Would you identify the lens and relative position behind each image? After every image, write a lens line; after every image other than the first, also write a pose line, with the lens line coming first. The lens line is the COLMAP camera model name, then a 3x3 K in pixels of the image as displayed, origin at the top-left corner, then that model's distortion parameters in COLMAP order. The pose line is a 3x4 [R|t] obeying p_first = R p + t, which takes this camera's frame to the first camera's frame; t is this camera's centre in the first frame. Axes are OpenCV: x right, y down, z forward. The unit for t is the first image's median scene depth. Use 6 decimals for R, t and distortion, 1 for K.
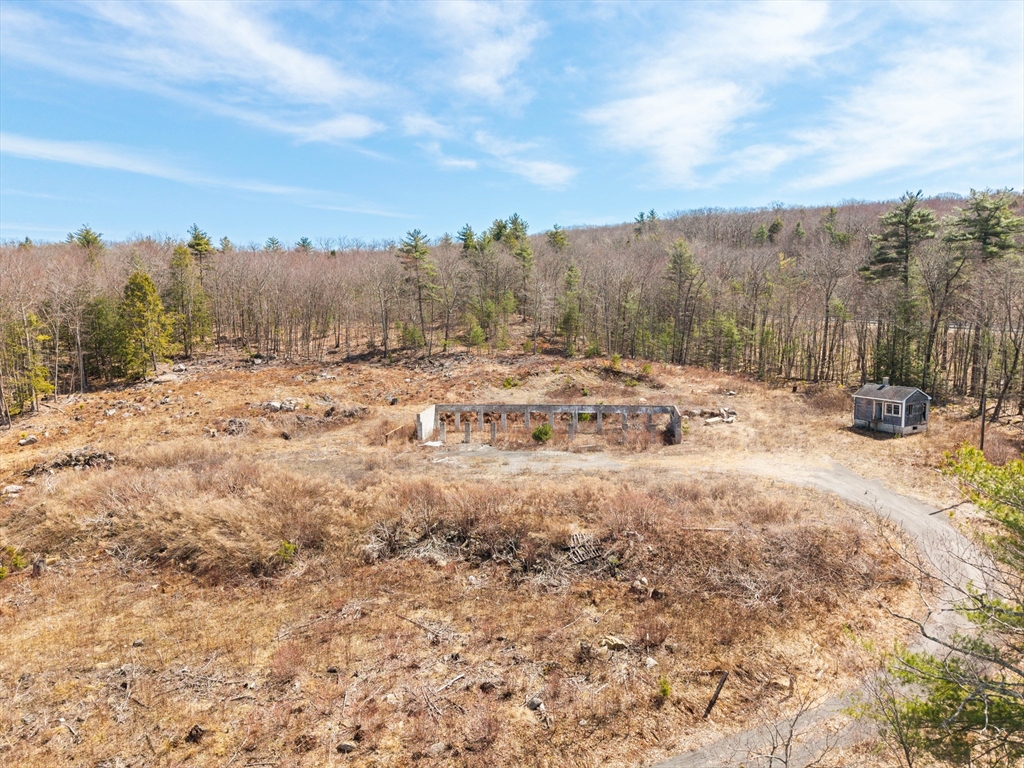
lens RADIAL K [[738.9, 0, 514.2], [0, 738.9, 389.9], [0, 0, 1]] dist [-0.000703, -0.002640]
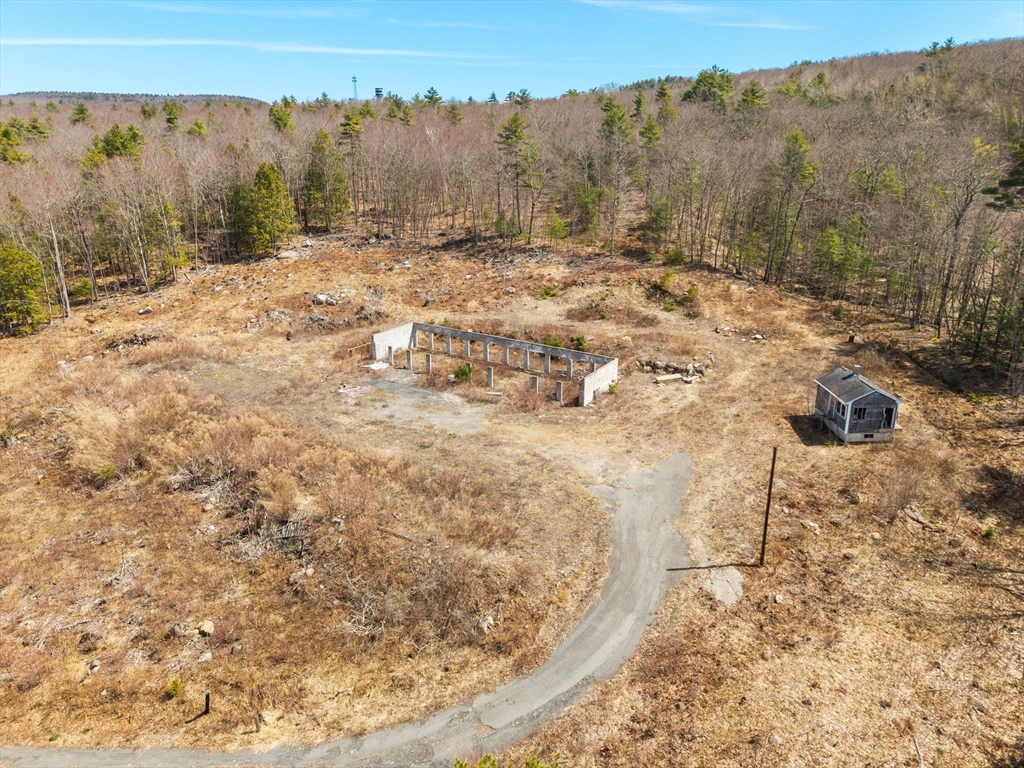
lens RADIAL K [[707.9, 0, 511.0], [0, 707.9, 380.1], [0, 0, 1]] dist [-0.001525, -0.004666]
pose [[0.903494, 0.158450, -0.398237, 0.488887], [-0.063814, 0.968529, 0.240582, -0.170599], [0.423825, -0.191951, 0.885171, 0.155173]]
